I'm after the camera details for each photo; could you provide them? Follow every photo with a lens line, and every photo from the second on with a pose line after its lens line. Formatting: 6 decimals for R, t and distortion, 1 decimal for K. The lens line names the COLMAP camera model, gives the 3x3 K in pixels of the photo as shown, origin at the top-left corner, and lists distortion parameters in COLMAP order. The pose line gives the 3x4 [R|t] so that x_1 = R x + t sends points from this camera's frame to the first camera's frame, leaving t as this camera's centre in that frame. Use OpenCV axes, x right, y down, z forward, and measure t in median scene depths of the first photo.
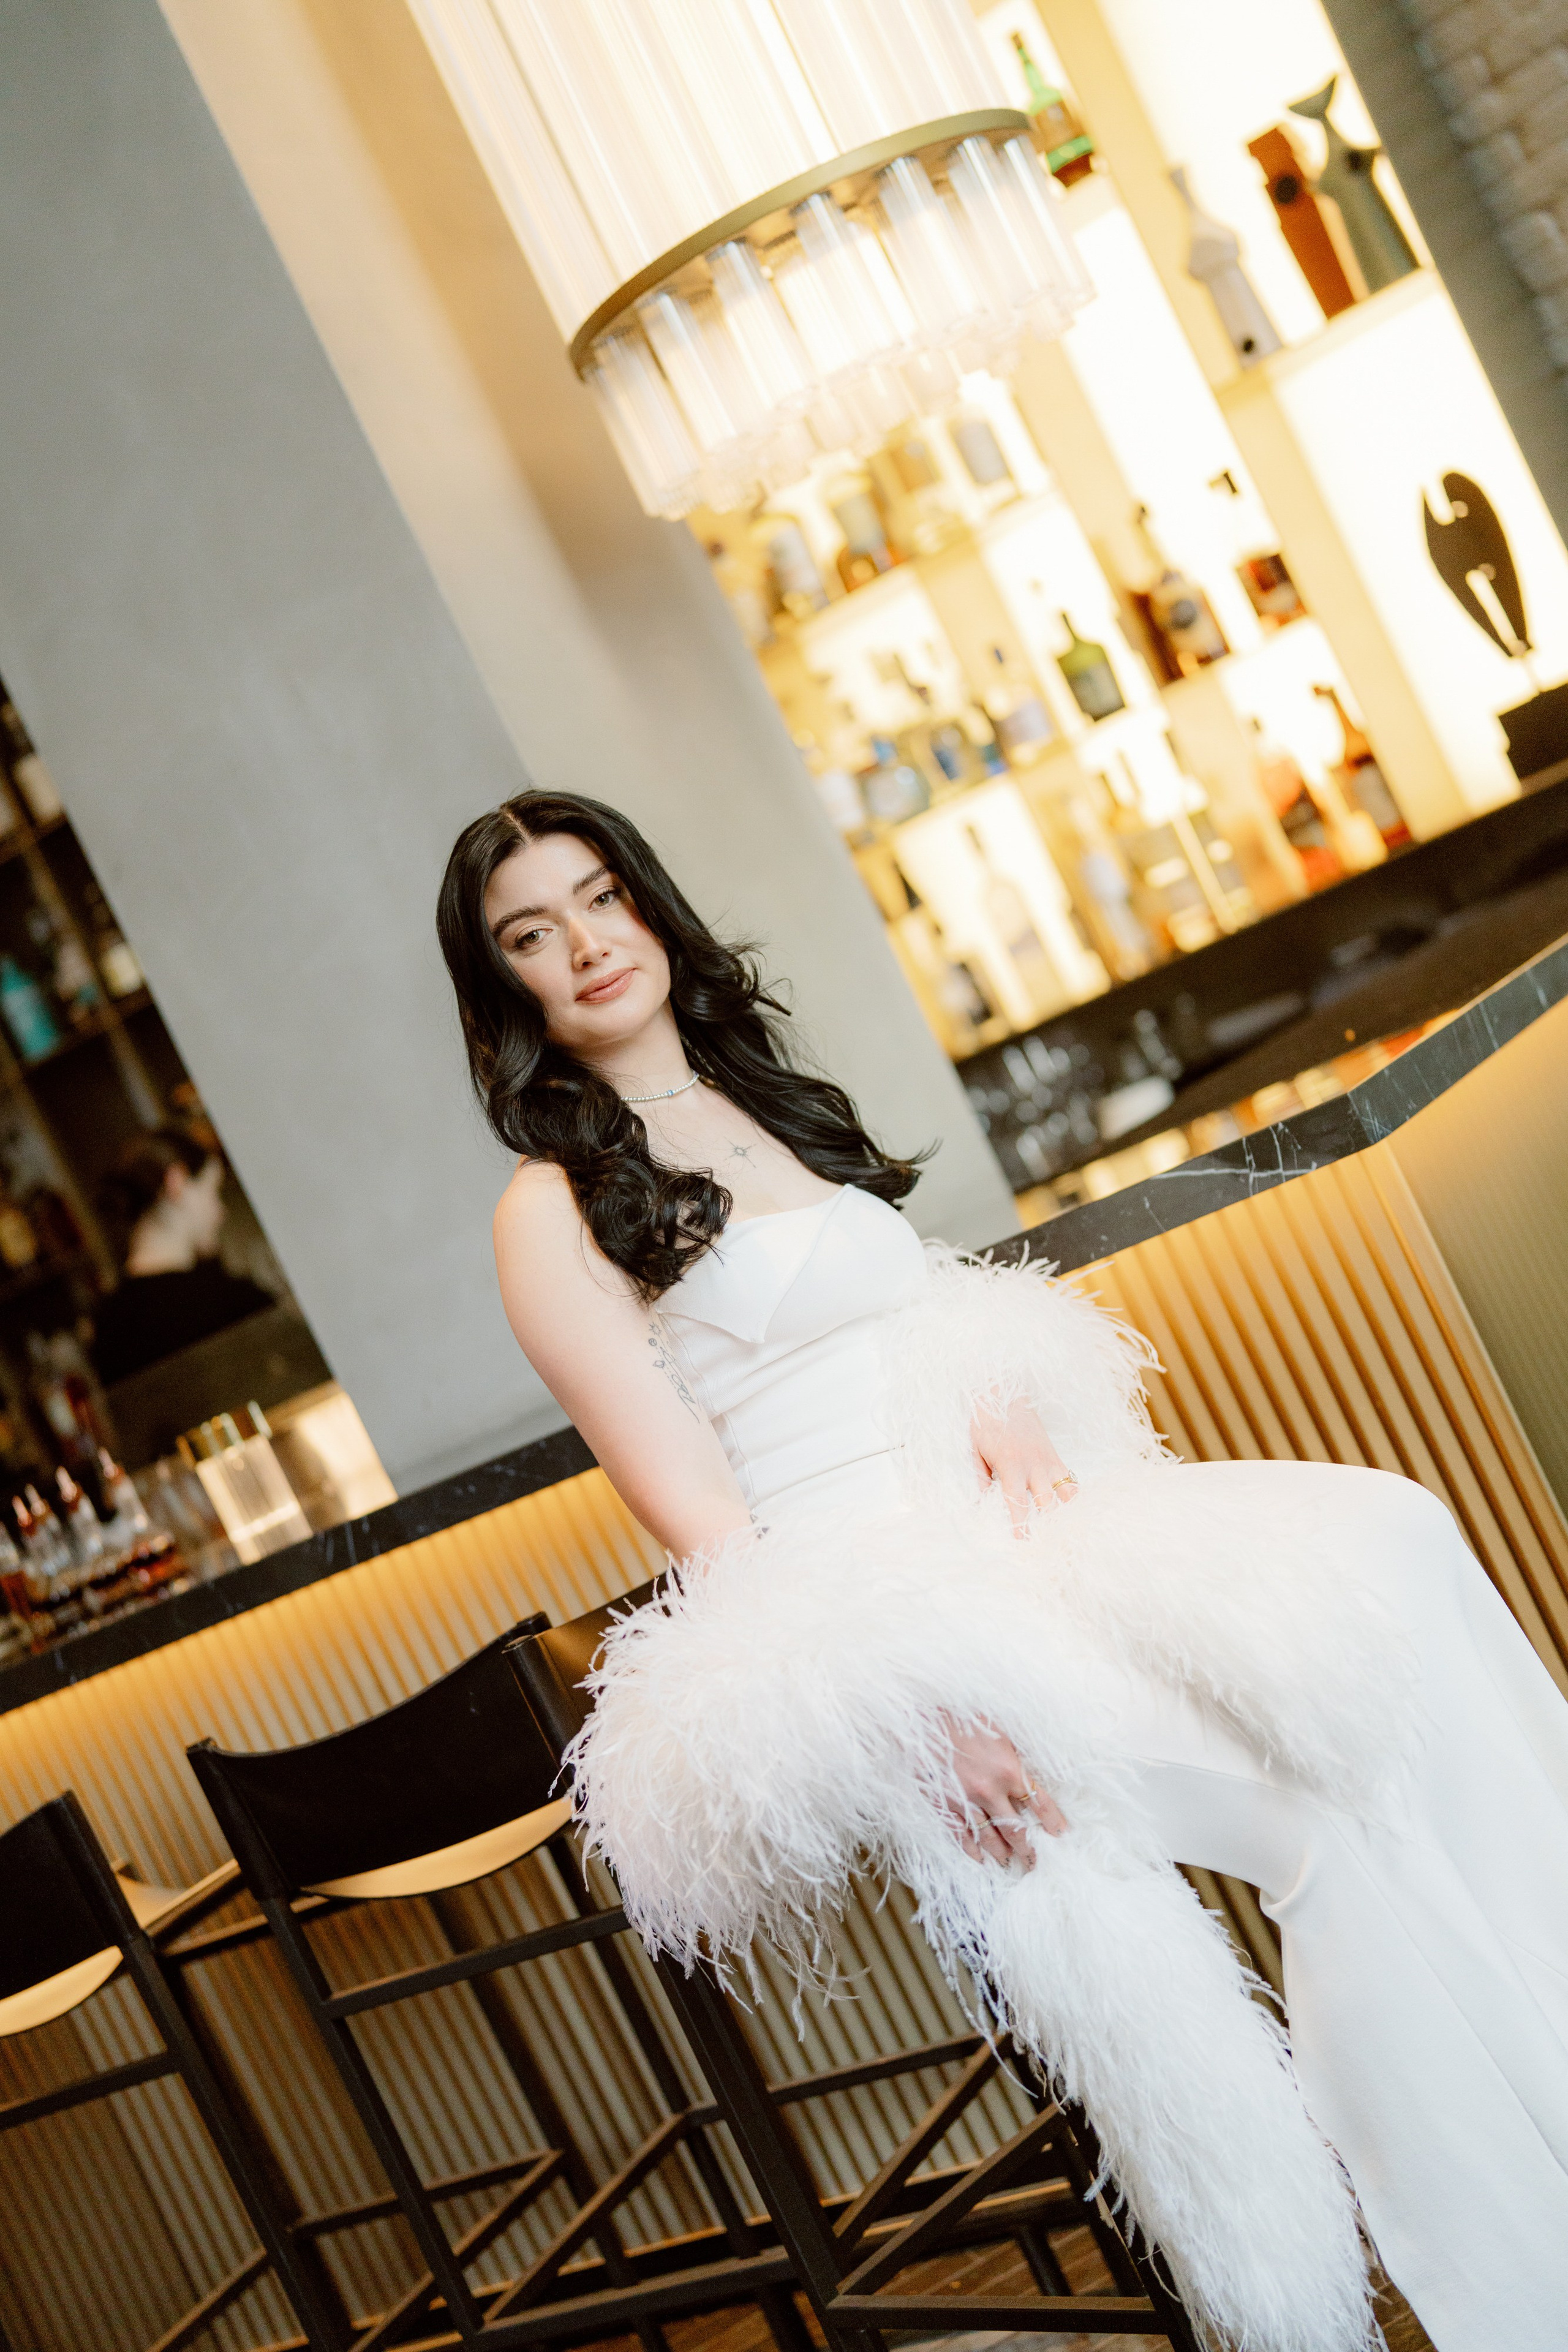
lens RADIAL K [[3337.5, 0, 787.6], [0, 3337.5, 1206.7], [0, 0, 1]] dist [0.023344, 0.040380]
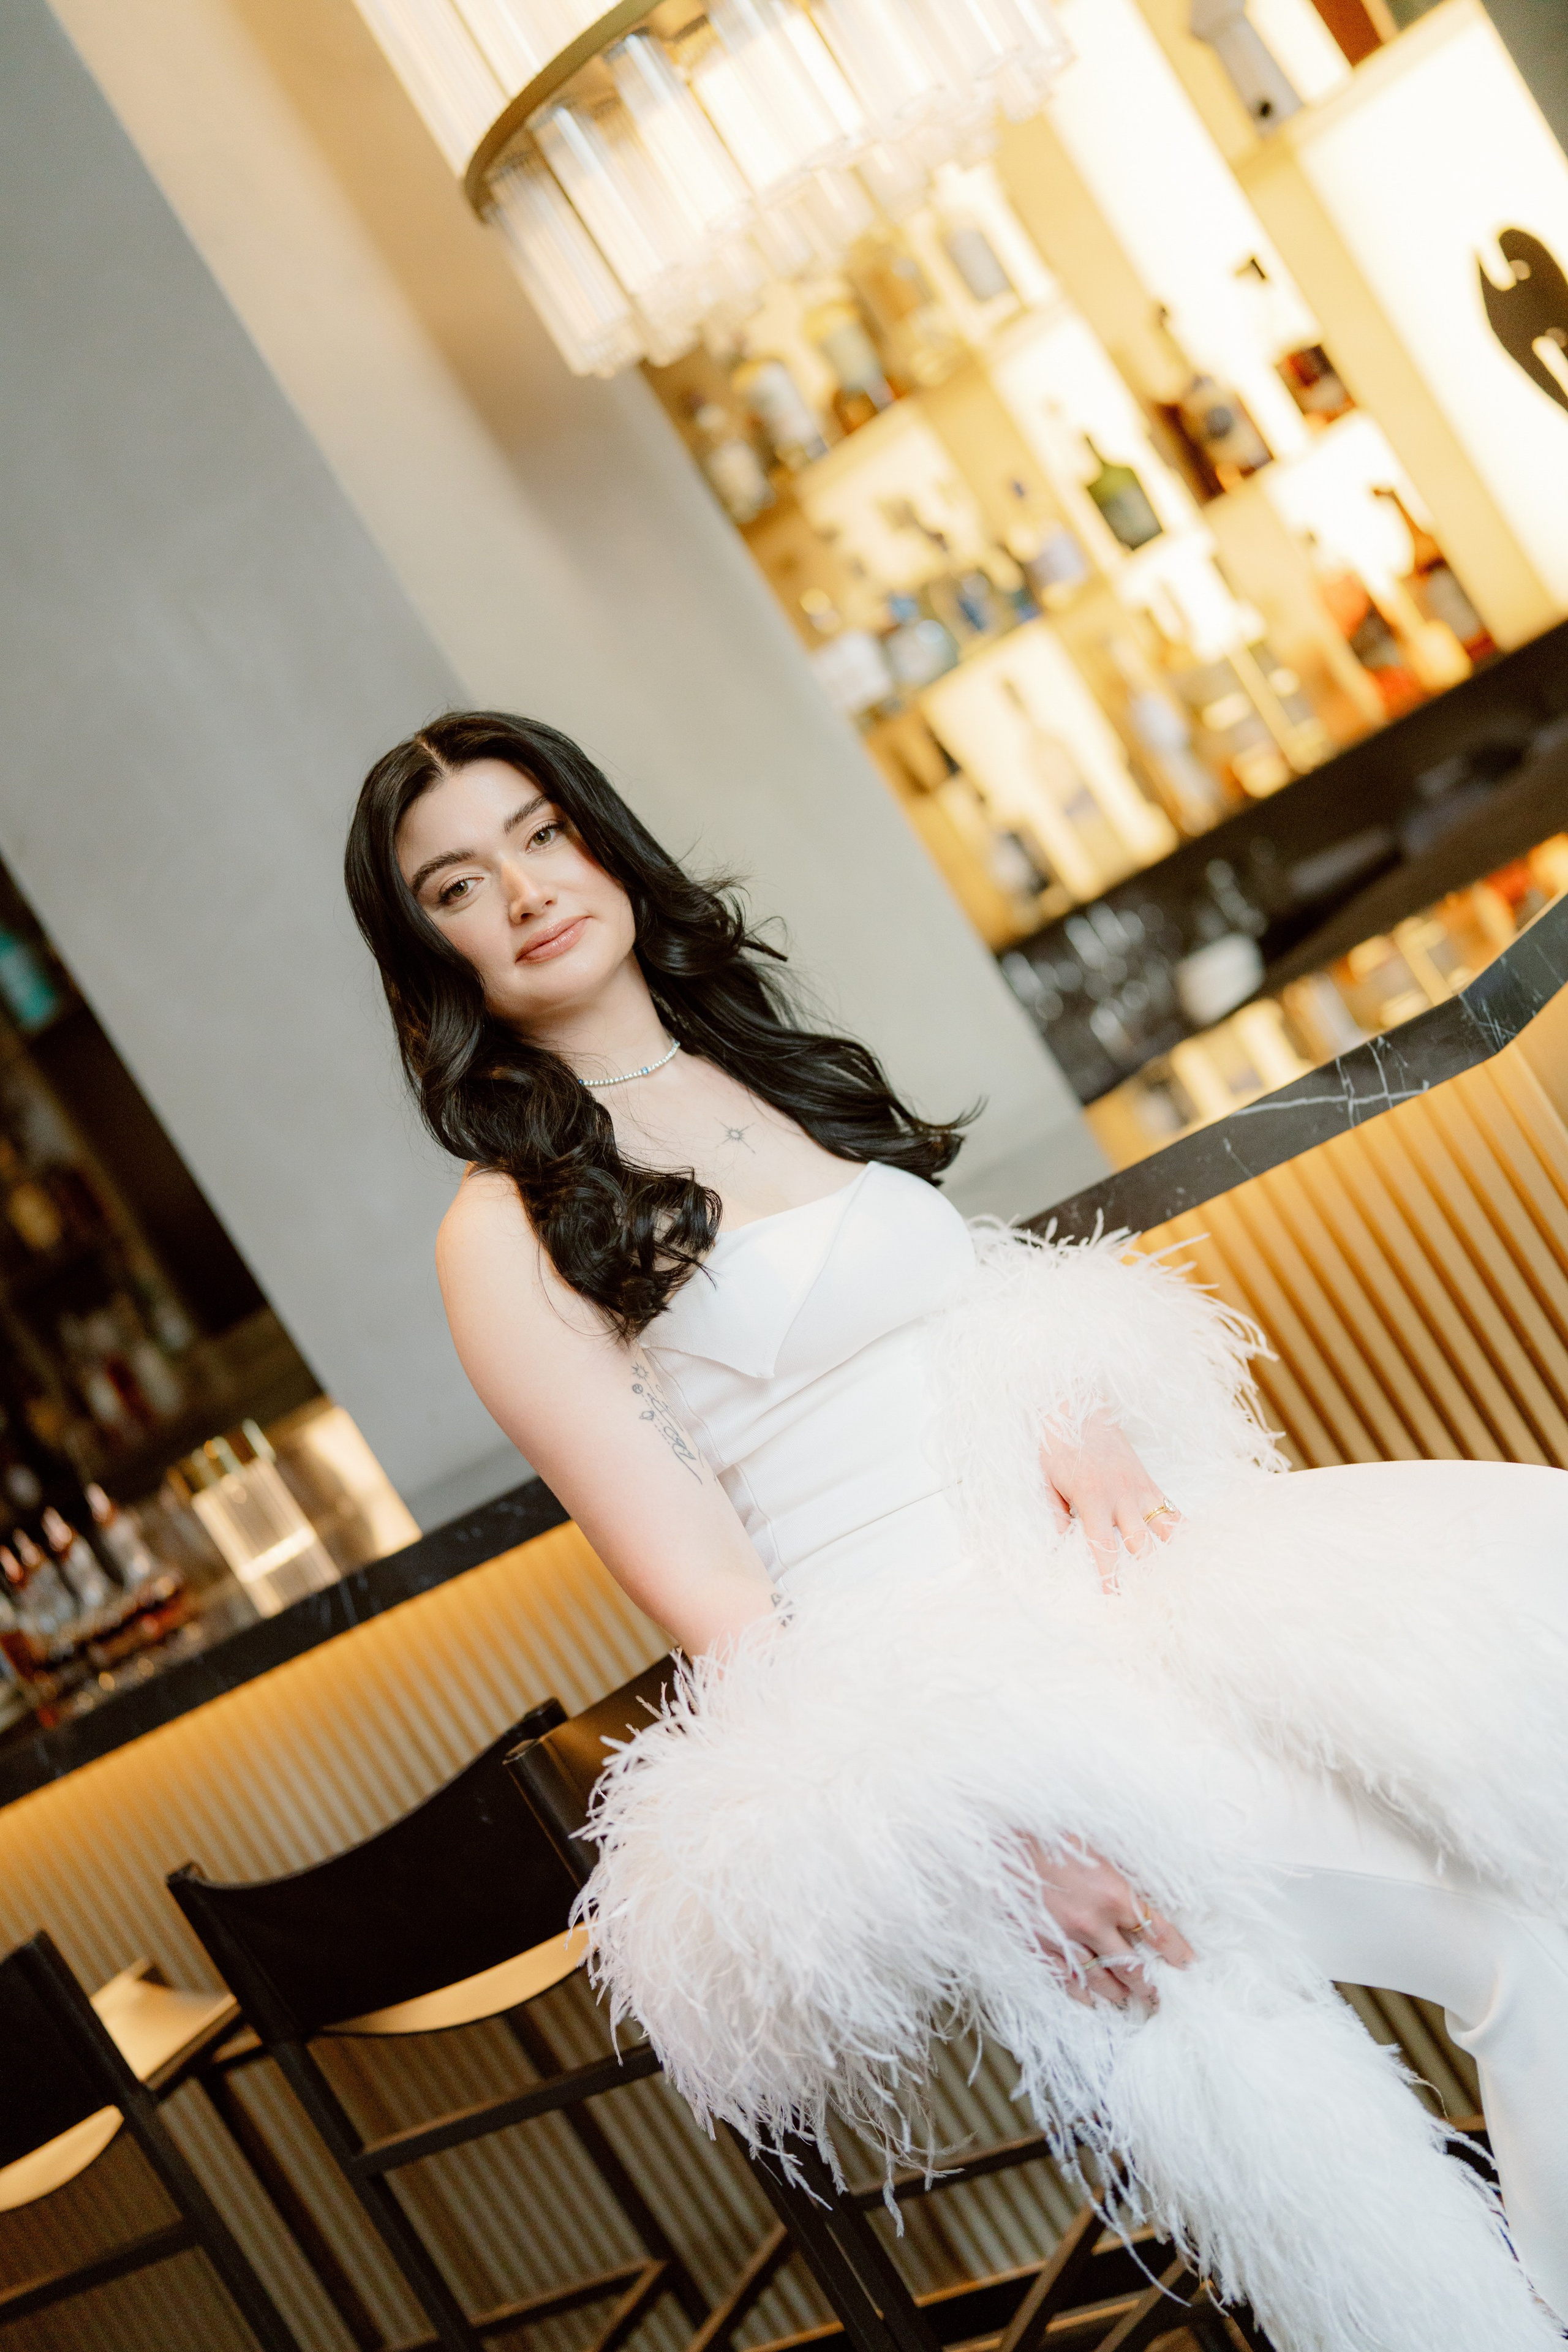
lens RADIAL K [[3355.4, 0, 748.0], [0, 3355.4, 1206.4], [0, 0, 1]] dist [-0.120281, 0.748538]
pose [[0.994524, -0.094284, -0.045079, 0.020428], [0.096142, 0.994523, 0.040989, -0.026090], [0.040967, -0.045098, 0.998142, 0.139870]]
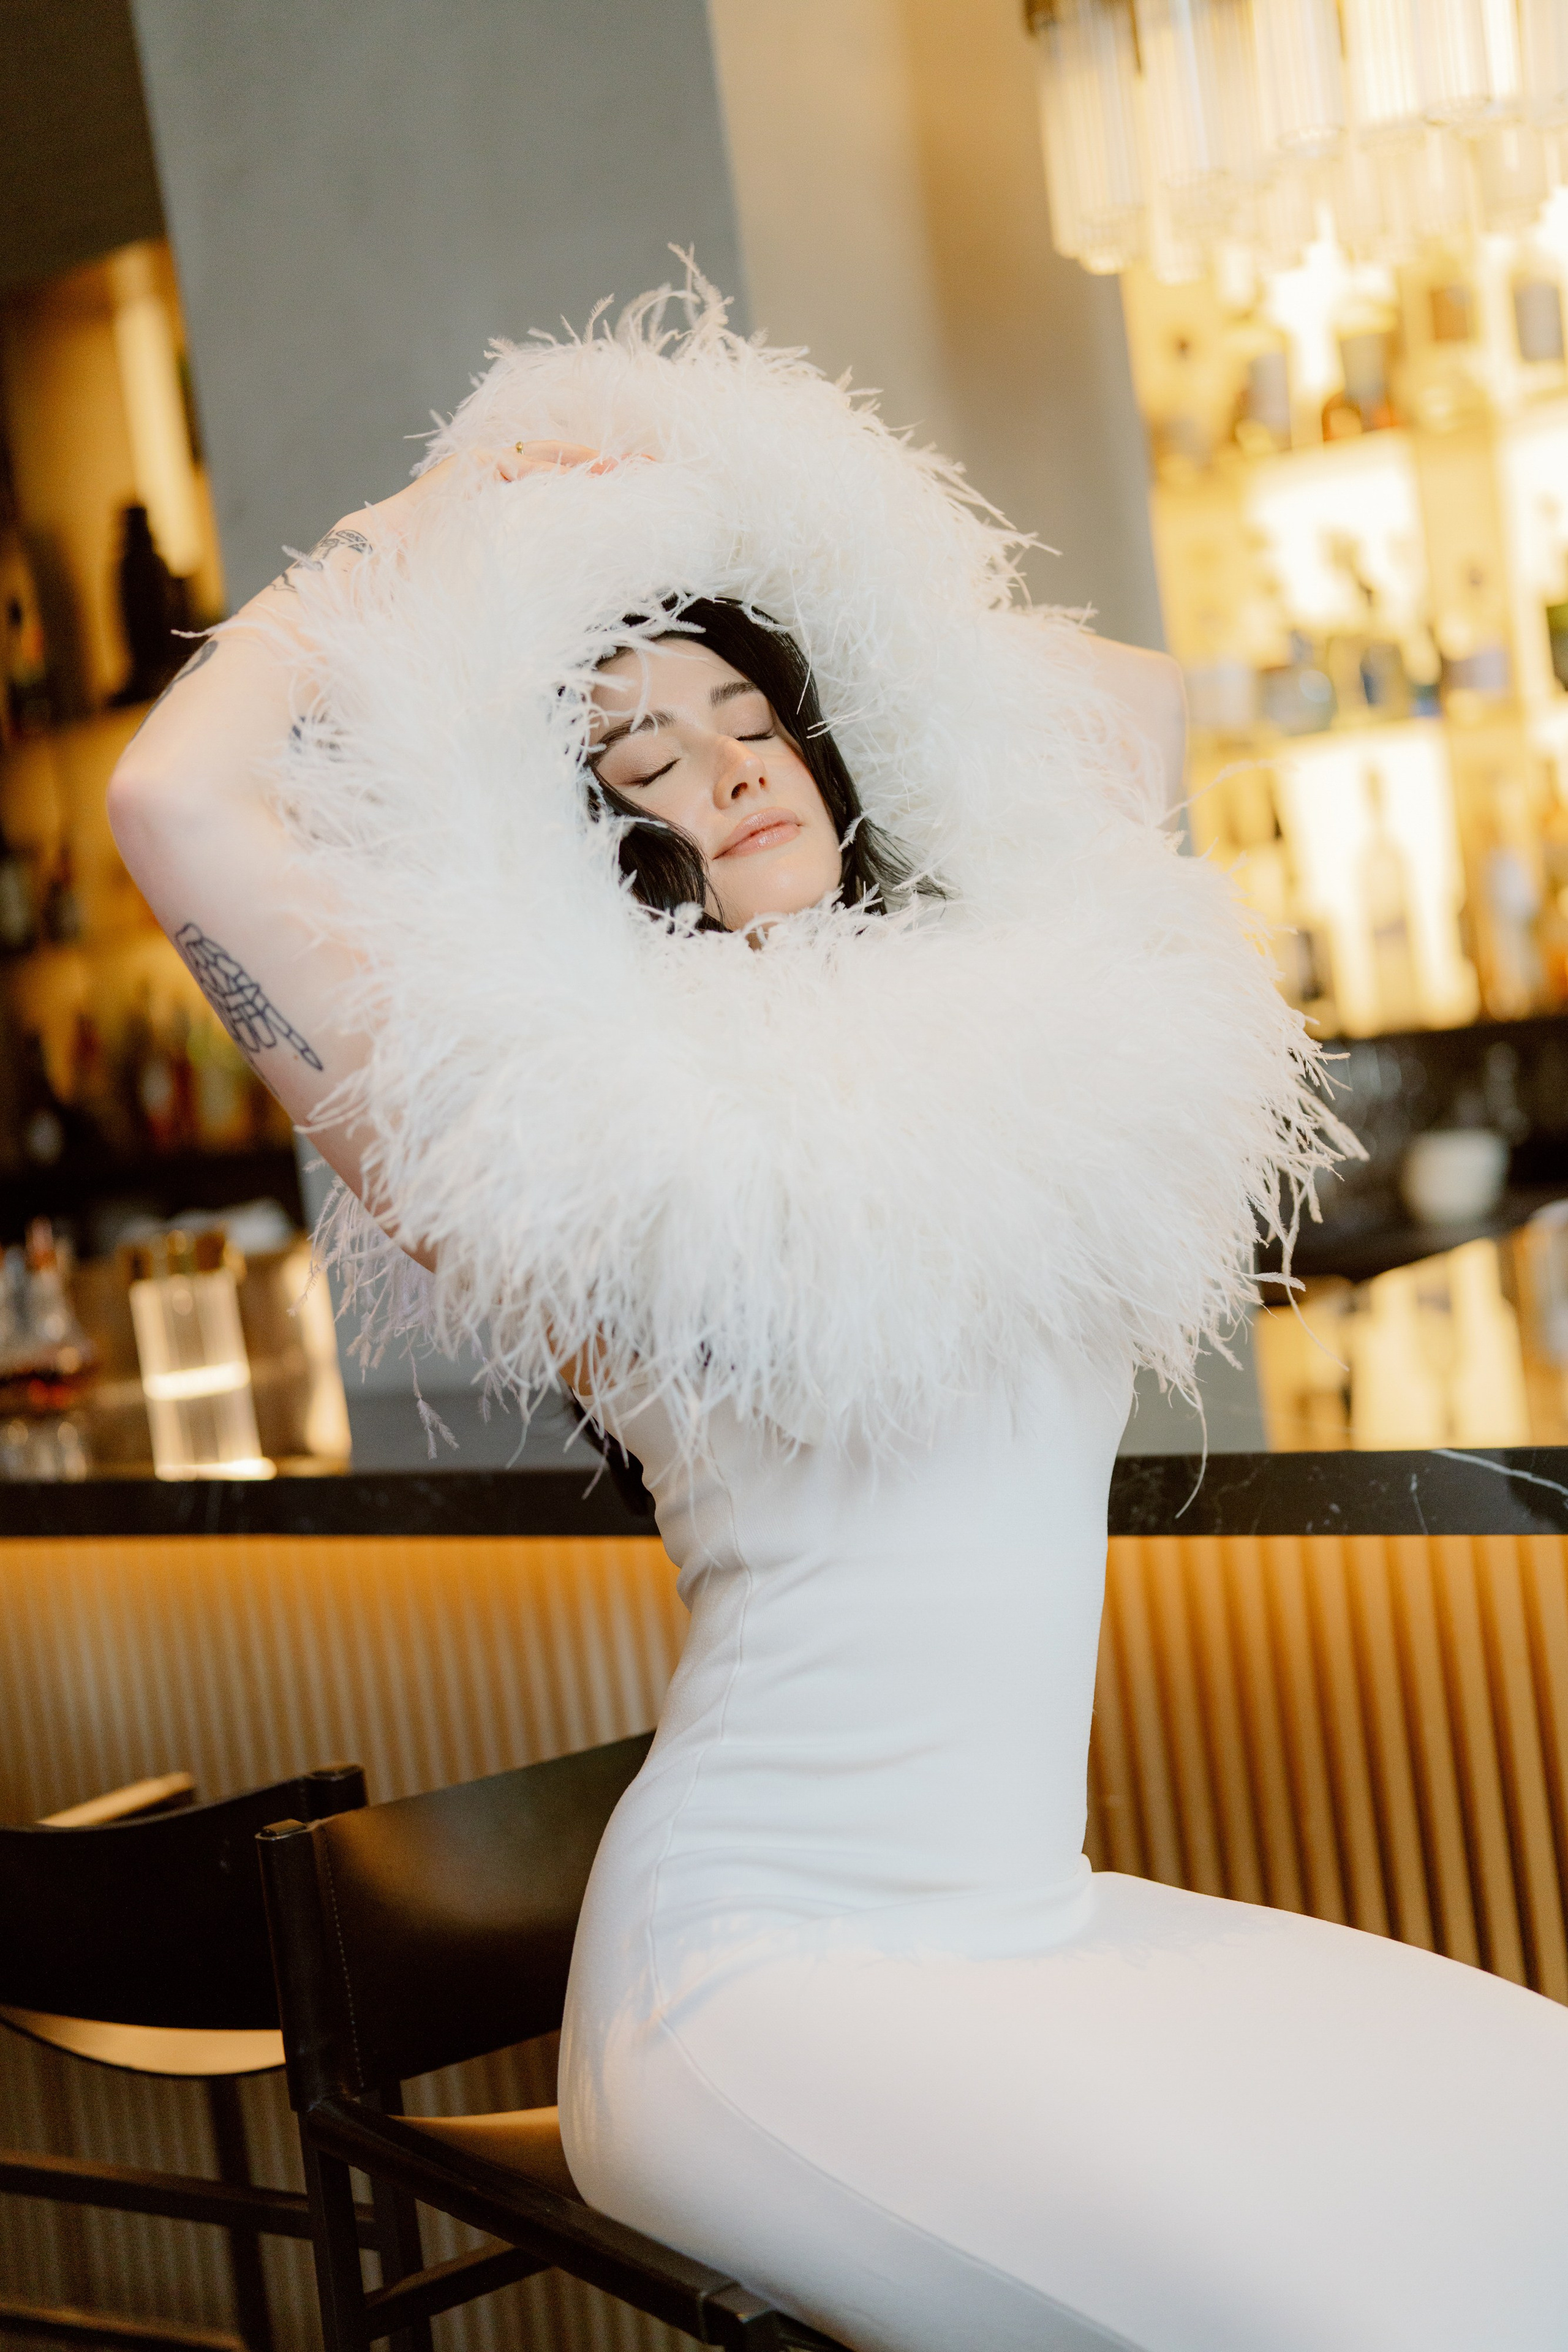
lens RADIAL K [[3347.8, 0, 780.3], [0, 3347.8, 1226.9], [0, 0, 1]] dist [0.013606, 0.037671]
pose [[0.946714, 0.314561, -0.069164, 0.016089], [-0.308665, 0.947449, 0.084060, -0.054106], [0.091971, -0.058232, 0.994058, 0.285740]]
